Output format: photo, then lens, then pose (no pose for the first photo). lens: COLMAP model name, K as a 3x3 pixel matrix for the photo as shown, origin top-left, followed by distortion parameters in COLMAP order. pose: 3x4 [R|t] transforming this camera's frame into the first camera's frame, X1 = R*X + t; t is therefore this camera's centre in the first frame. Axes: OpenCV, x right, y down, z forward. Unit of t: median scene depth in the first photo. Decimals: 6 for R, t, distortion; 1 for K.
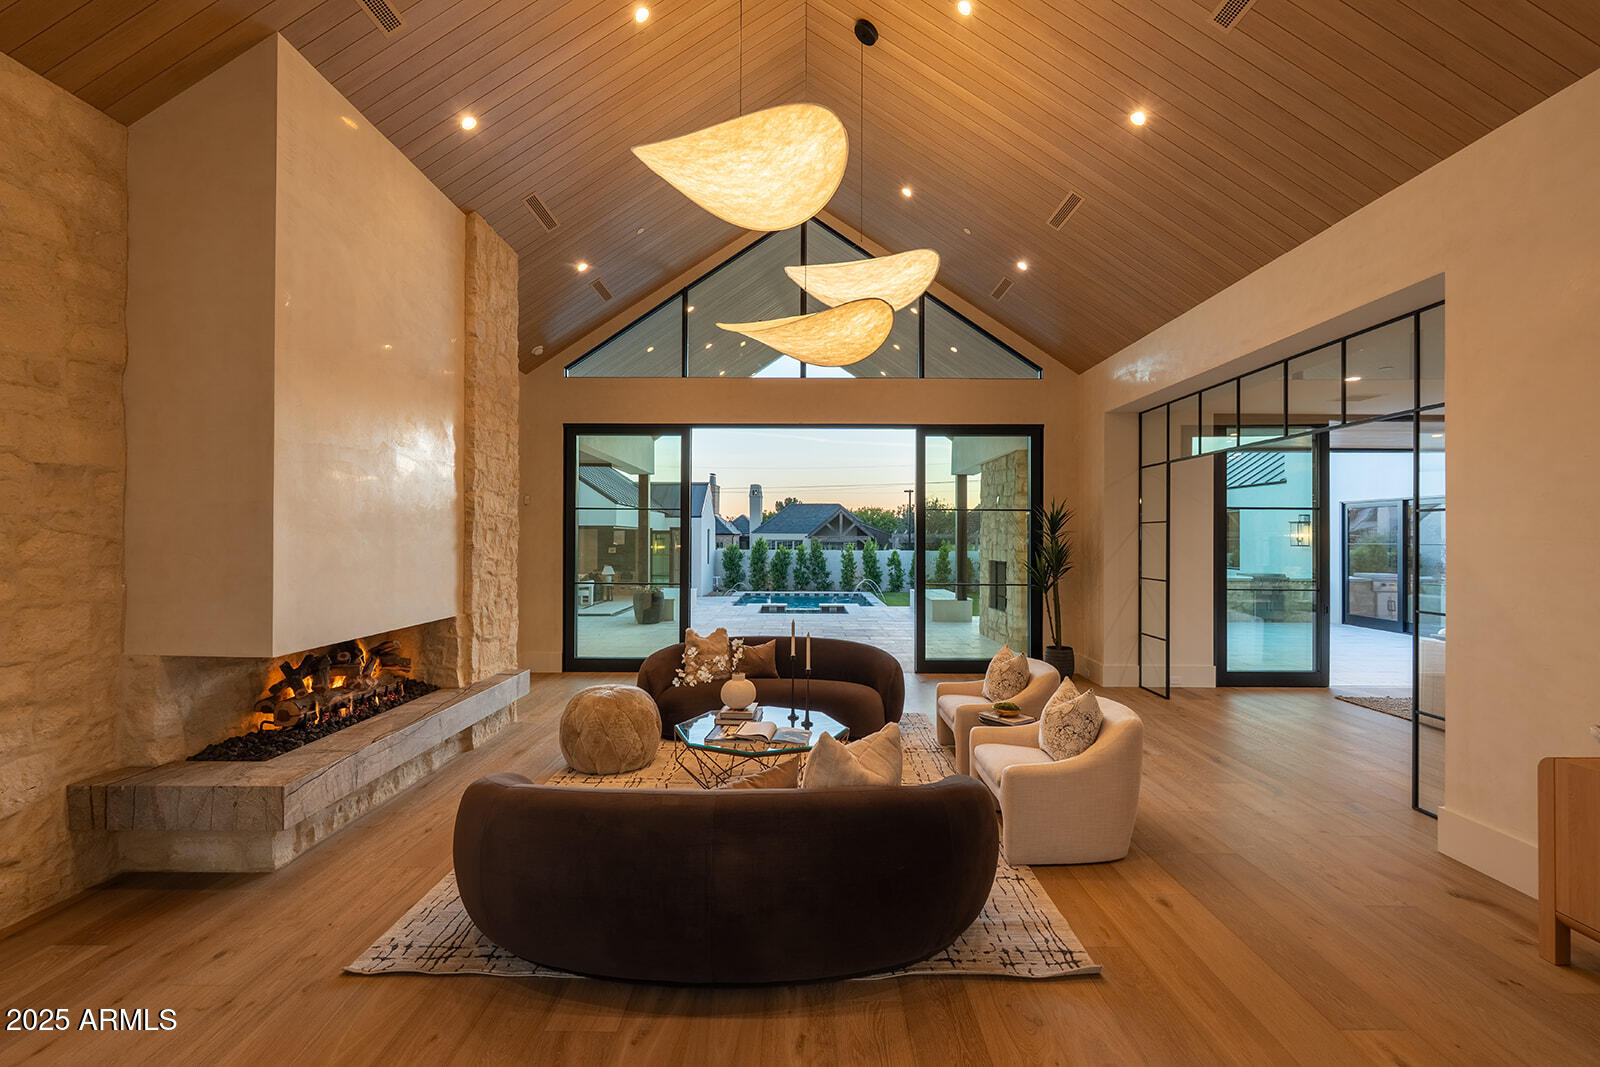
lens RADIAL K [[713.5, 0, 800.9], [0, 713.5, 533.4], [0, 0, 1]] dist [-0.001317, 0.000127]
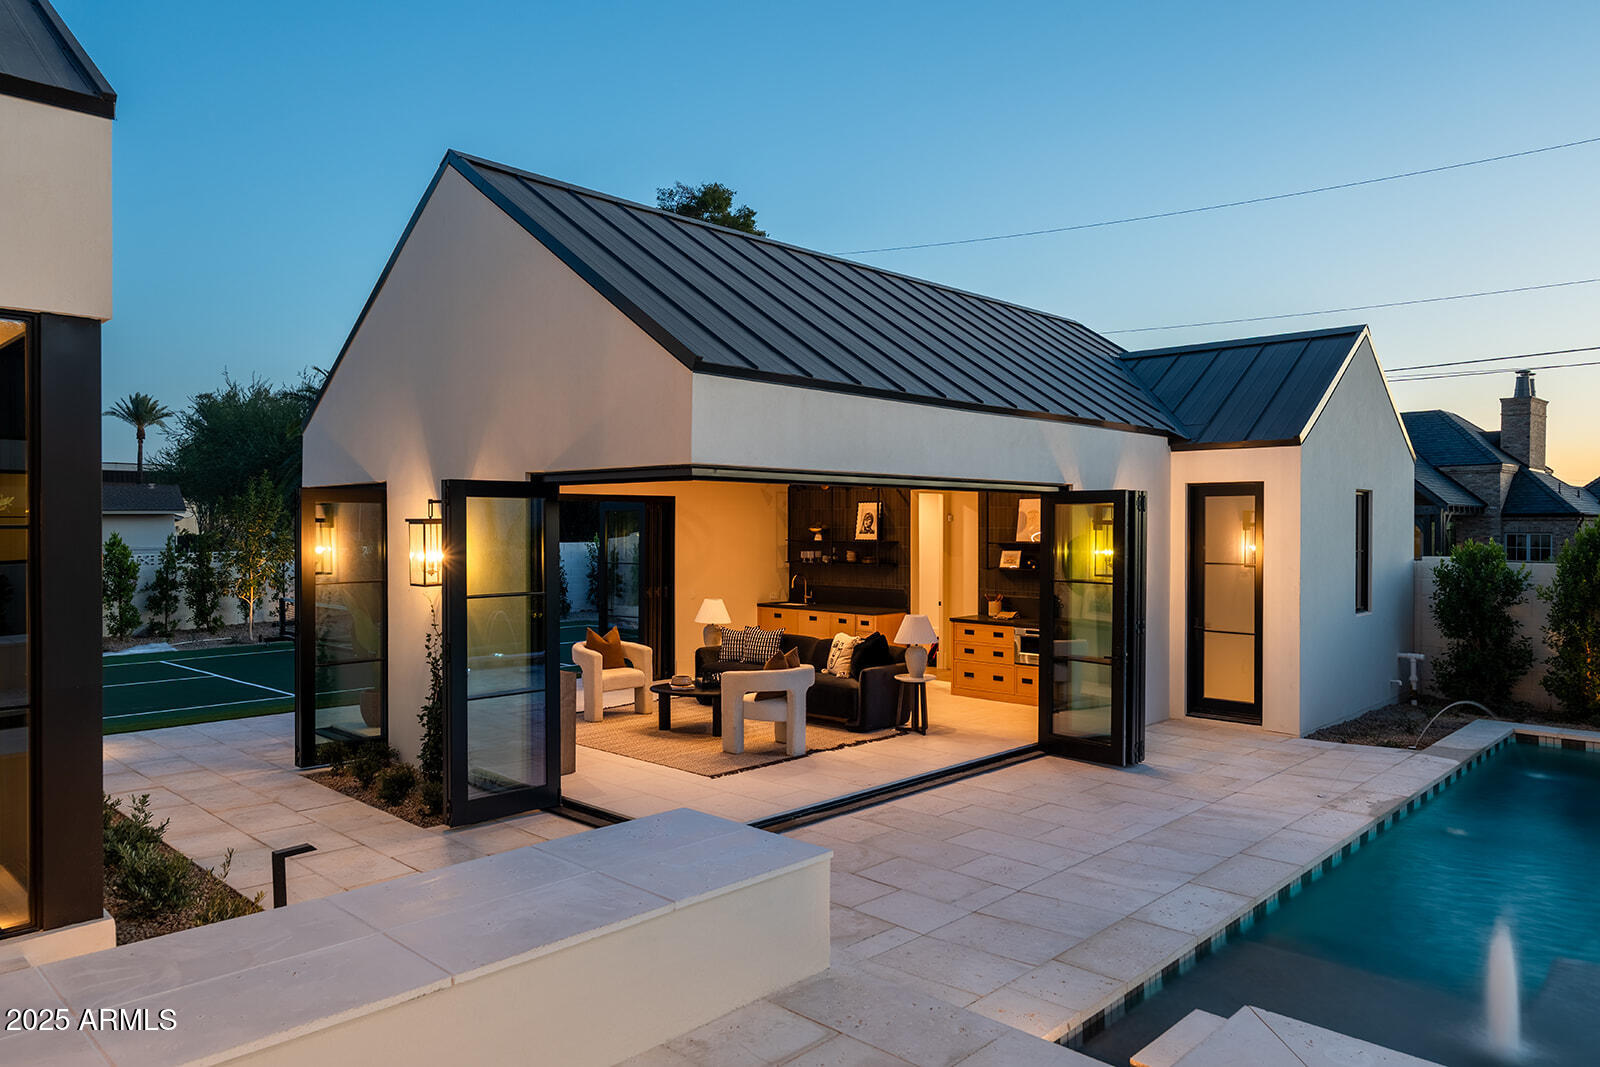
lens RADIAL K [[1068.8, 0, 799.8], [0, 1068.8, 531.7], [0, 0, 1]] dist [-0.003389, -0.000384]
pose [[0.723889, 0.000366, -0.689917, 0.001226], [0.006095, 0.999957, 0.006925, 0.006298], [0.689890, -0.009218, 0.723856, 0.511637]]
